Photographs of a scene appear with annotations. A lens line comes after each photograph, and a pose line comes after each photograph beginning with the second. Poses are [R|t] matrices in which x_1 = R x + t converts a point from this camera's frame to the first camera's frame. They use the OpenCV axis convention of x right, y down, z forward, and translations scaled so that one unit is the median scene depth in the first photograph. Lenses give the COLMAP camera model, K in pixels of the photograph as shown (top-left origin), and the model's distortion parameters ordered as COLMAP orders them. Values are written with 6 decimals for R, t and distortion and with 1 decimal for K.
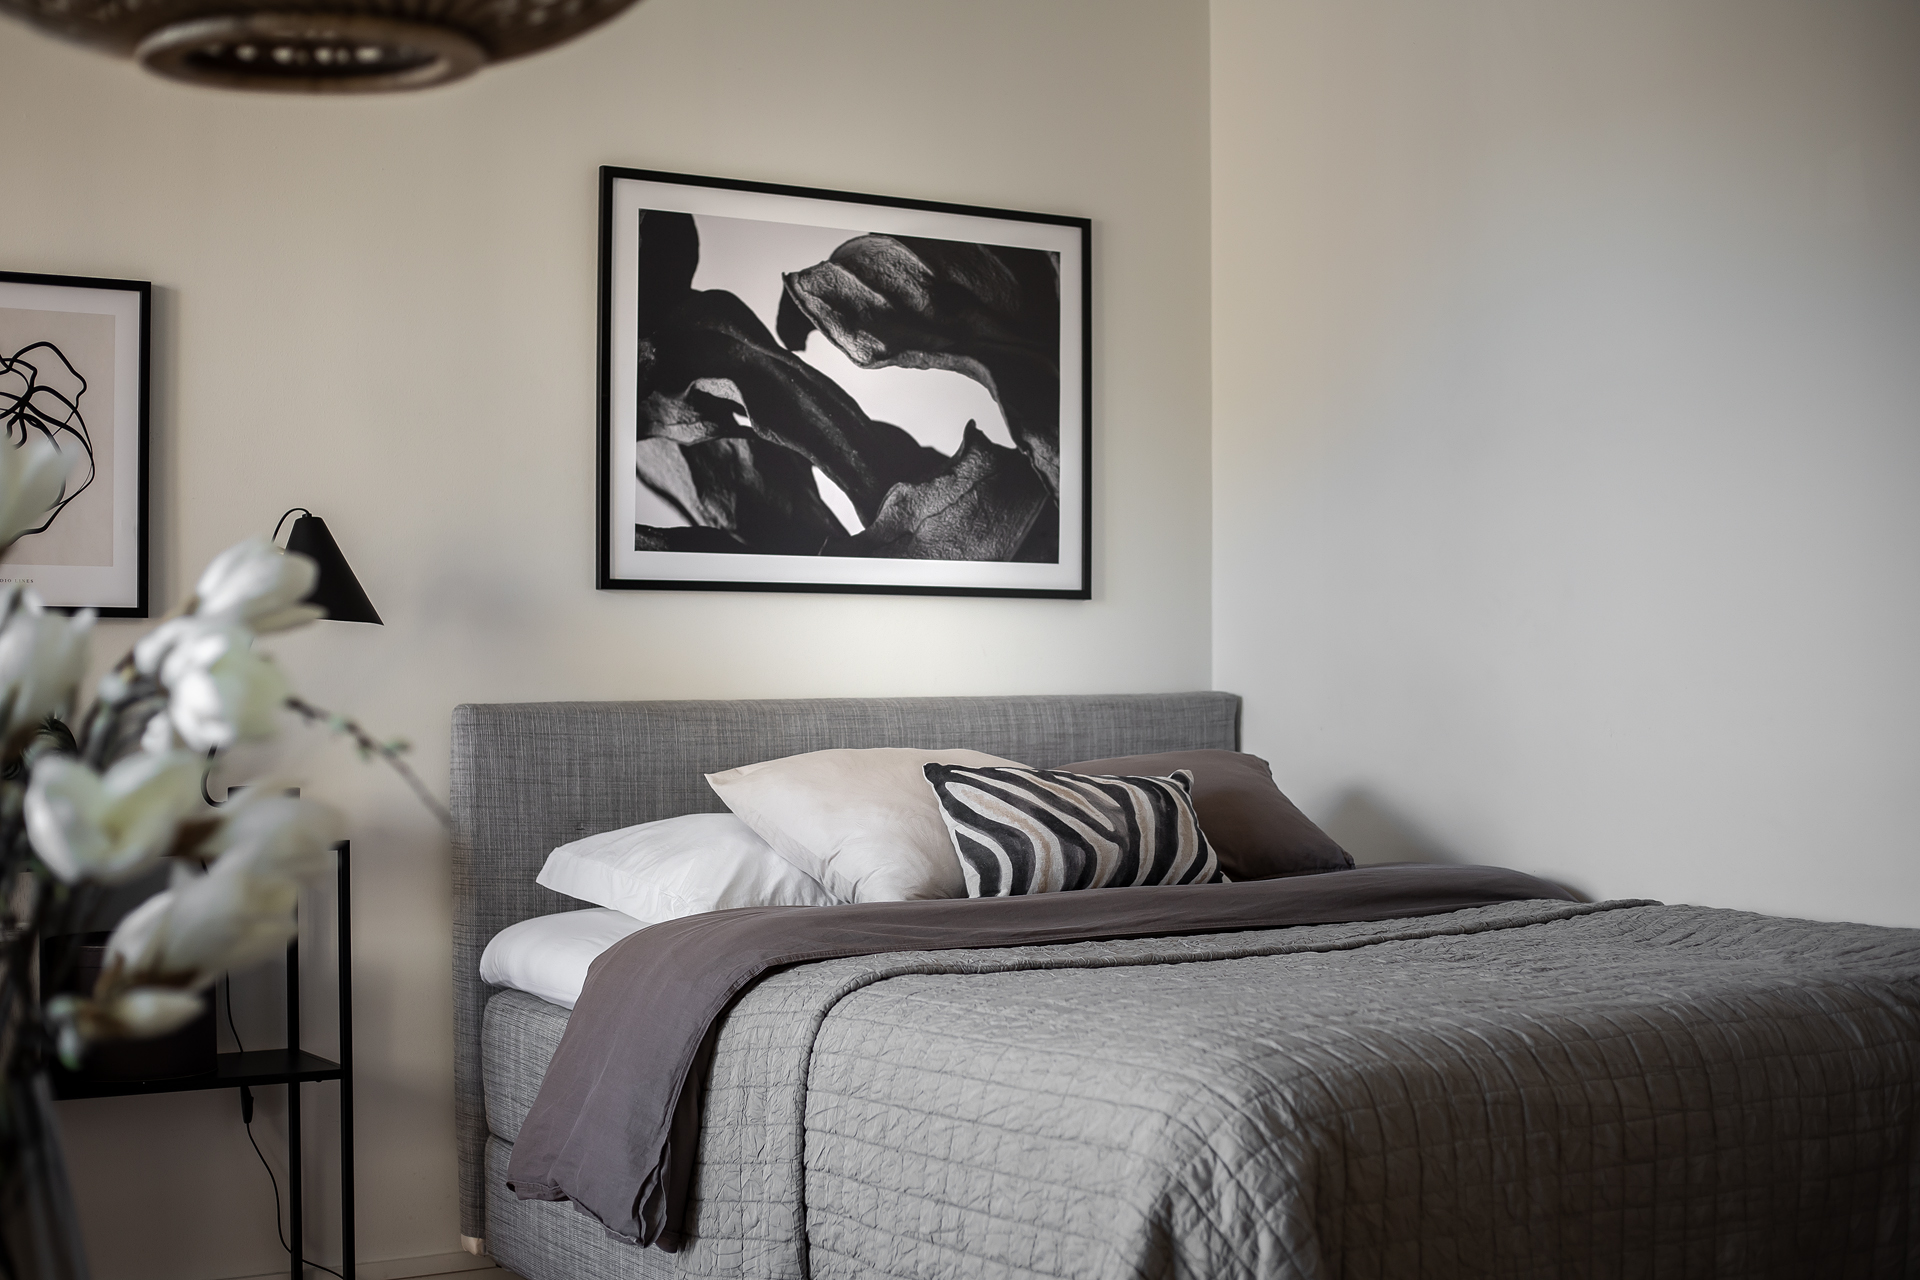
lens RADIAL K [[2757.5, 0, 960.0], [0, 2757.5, 640.0], [0, 0, 1]] dist [-0.117942, 0.051821]
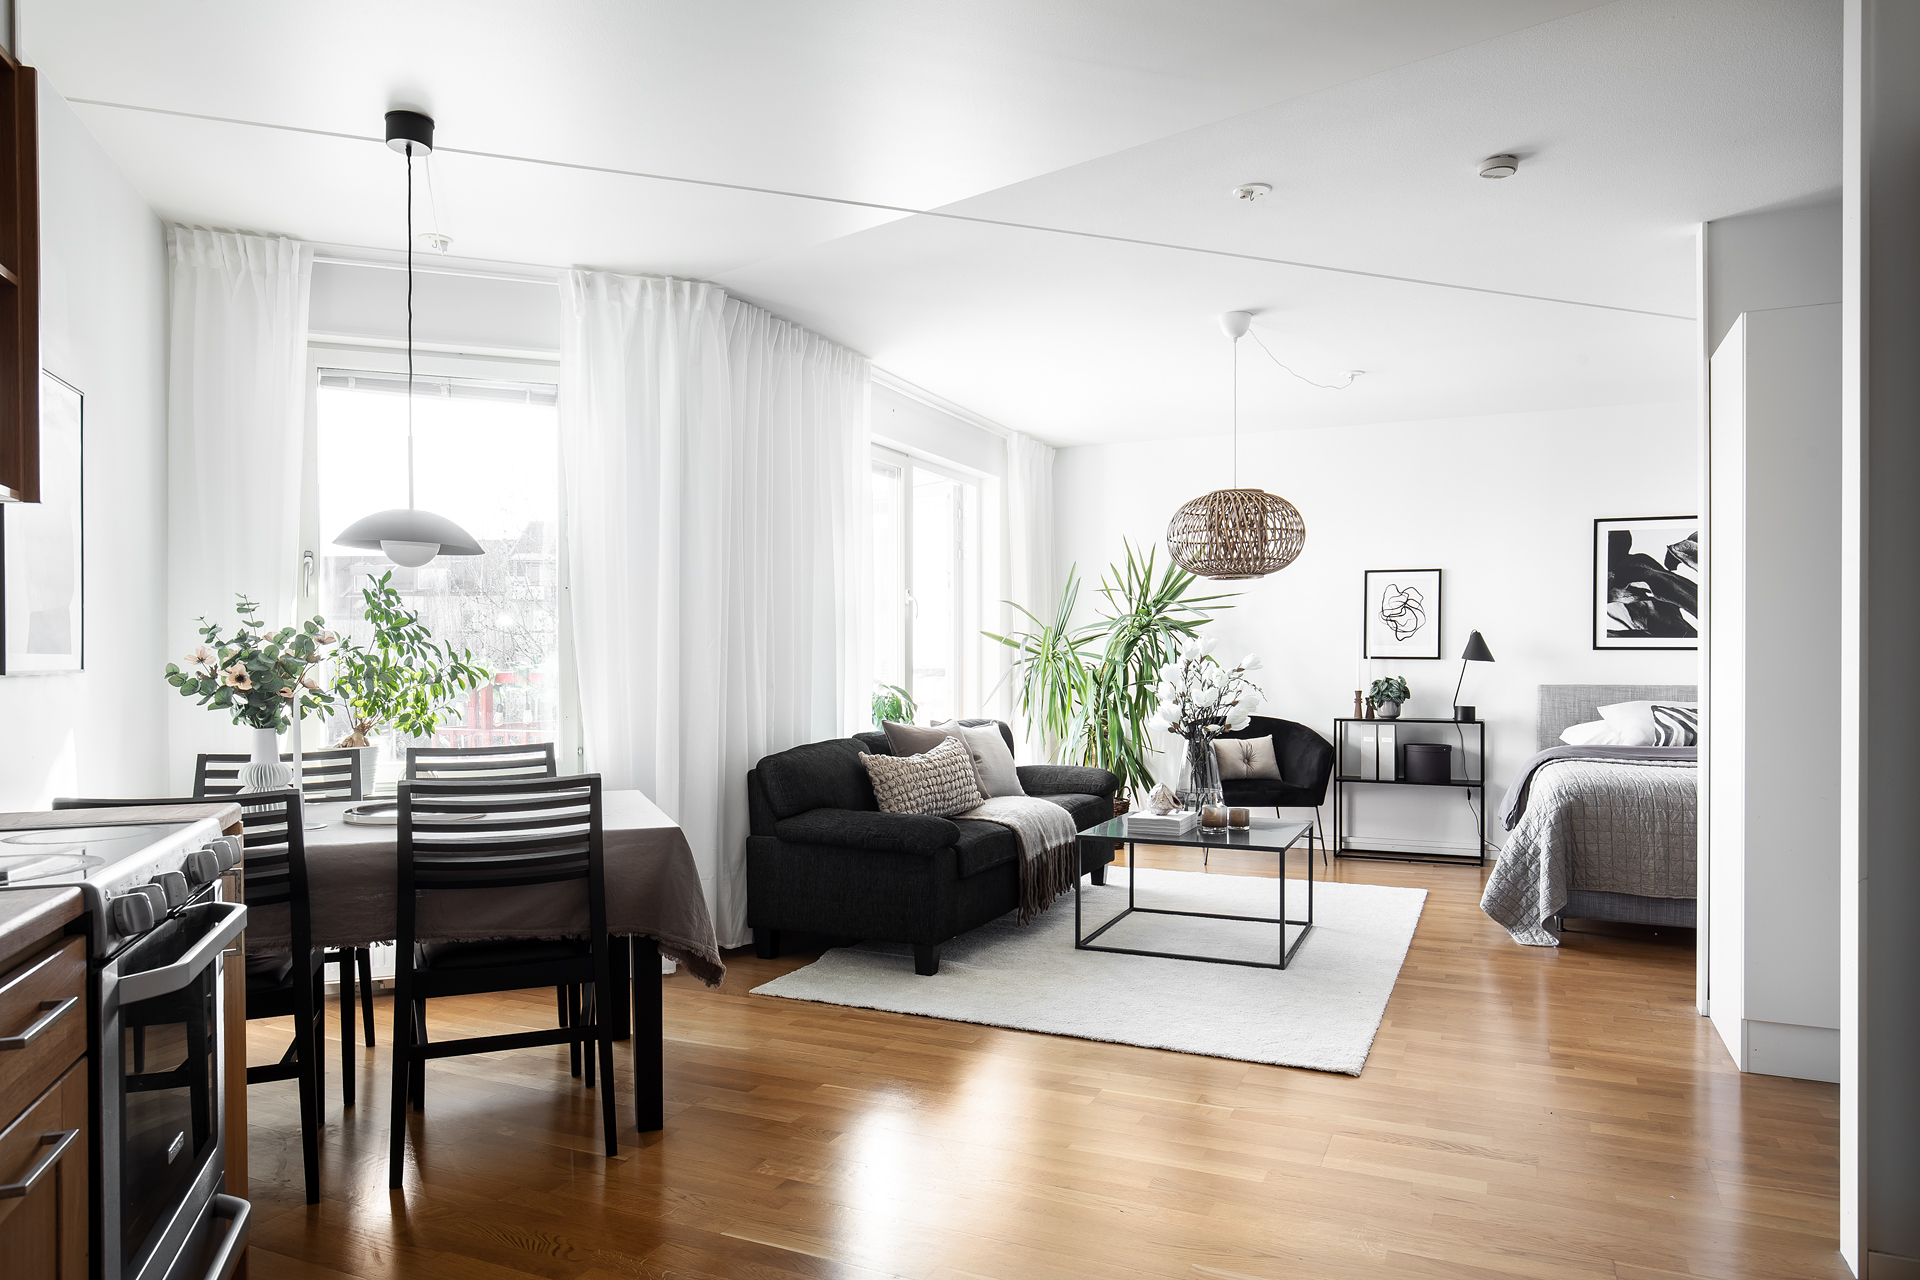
lens RADIAL K [[1220.7, 0, 961.3], [0, 1220.7, 649.6], [0, 0, 1]] dist [-0.007431, 0.007477]
pose [[0.538590, -0.004042, -0.842558, 0.678914], [0.002434, 0.999992, -0.003241, -0.015934], [0.842564, -0.000305, 0.538596, -0.402279]]
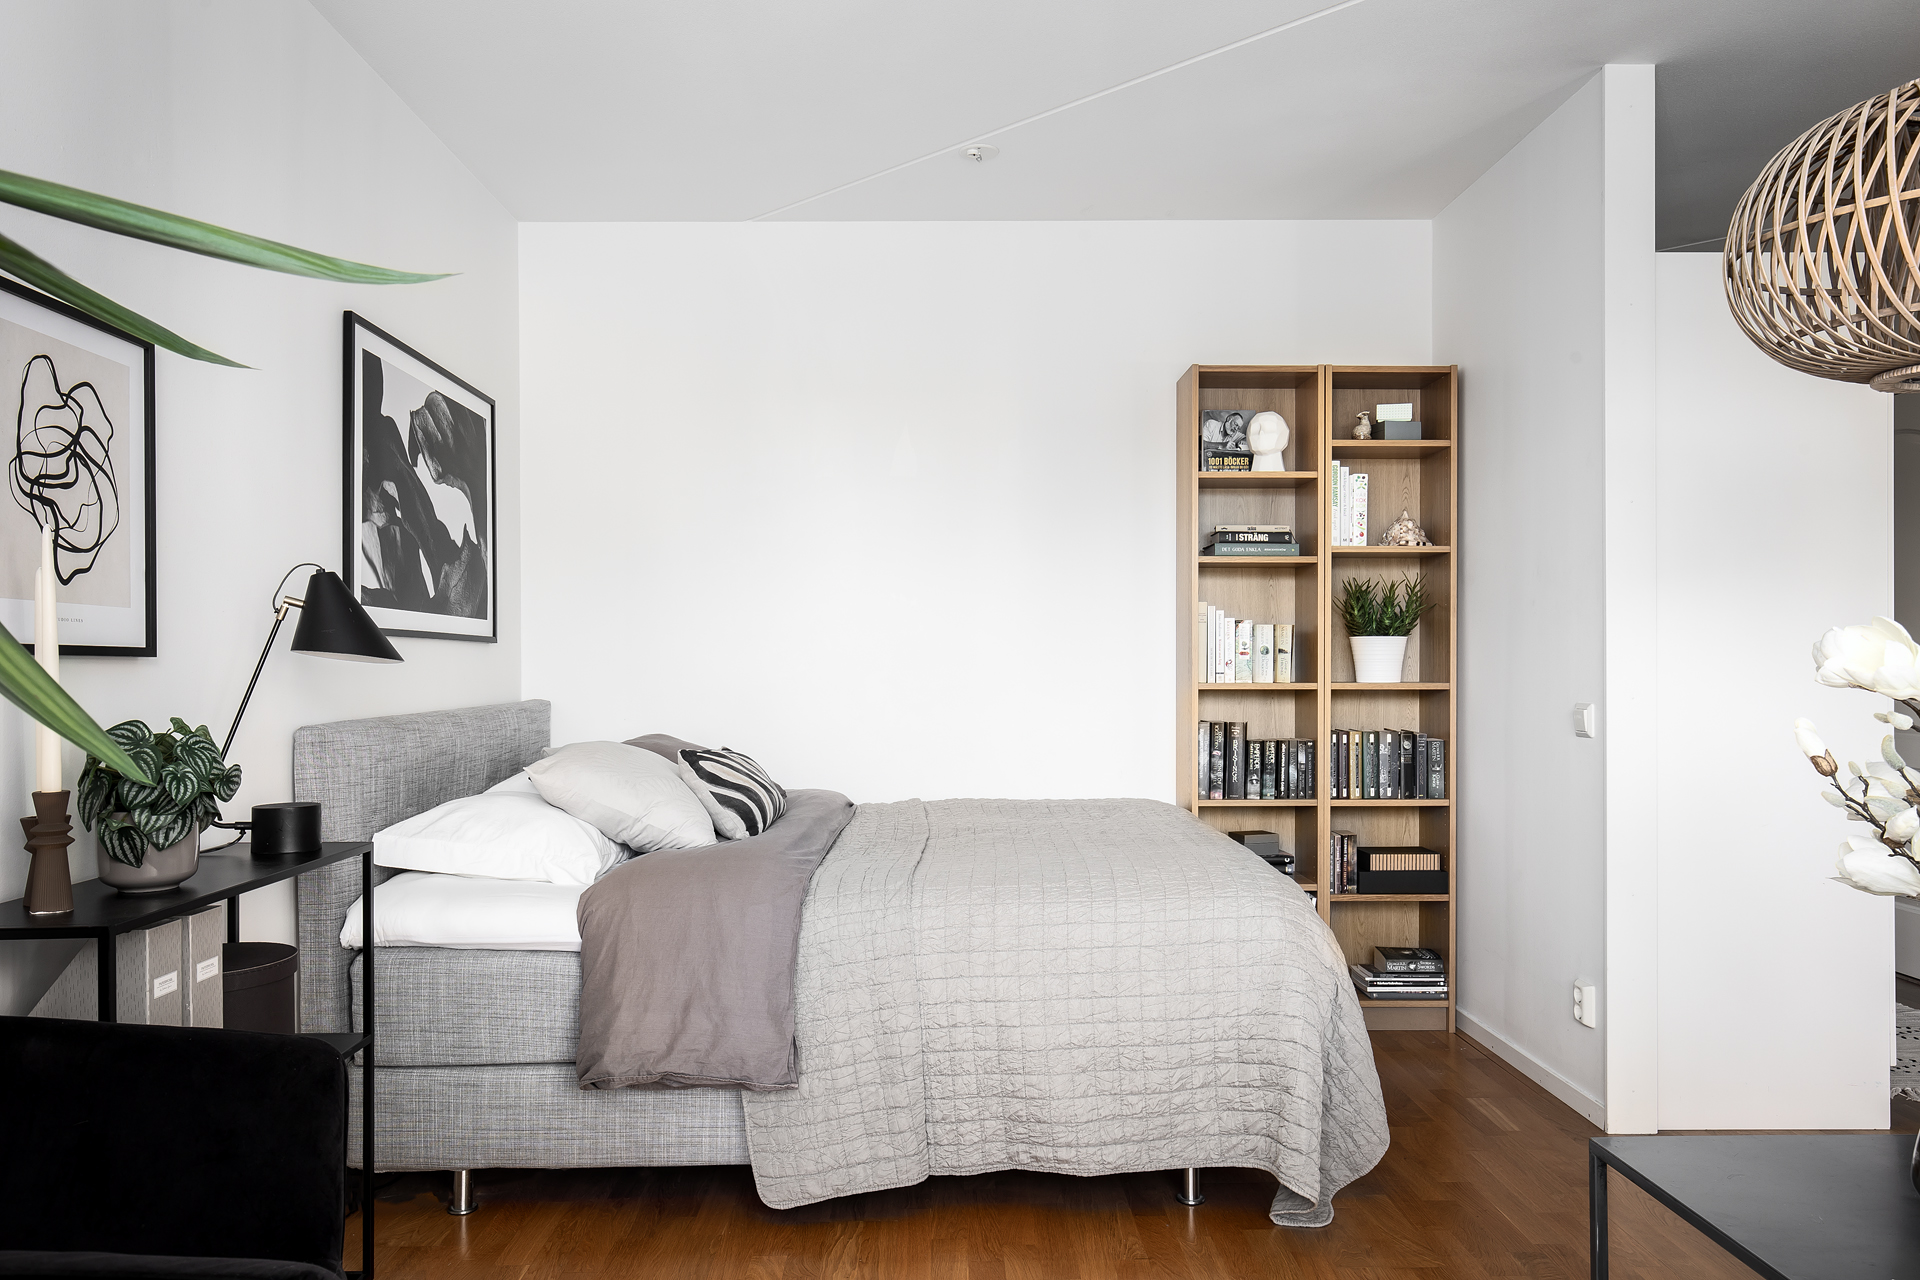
lens RADIAL K [[1343.5, 0, 960.0], [0, 1343.5, 640.0], [0, 0, 1]] dist [0.002621, 0.002050]
pose [[0.532114, 0.010293, 0.846610, -0.517818], [-0.000119, 0.999927, -0.012083, -0.007699], [-0.846673, 0.006329, 0.532077, 0.411277]]
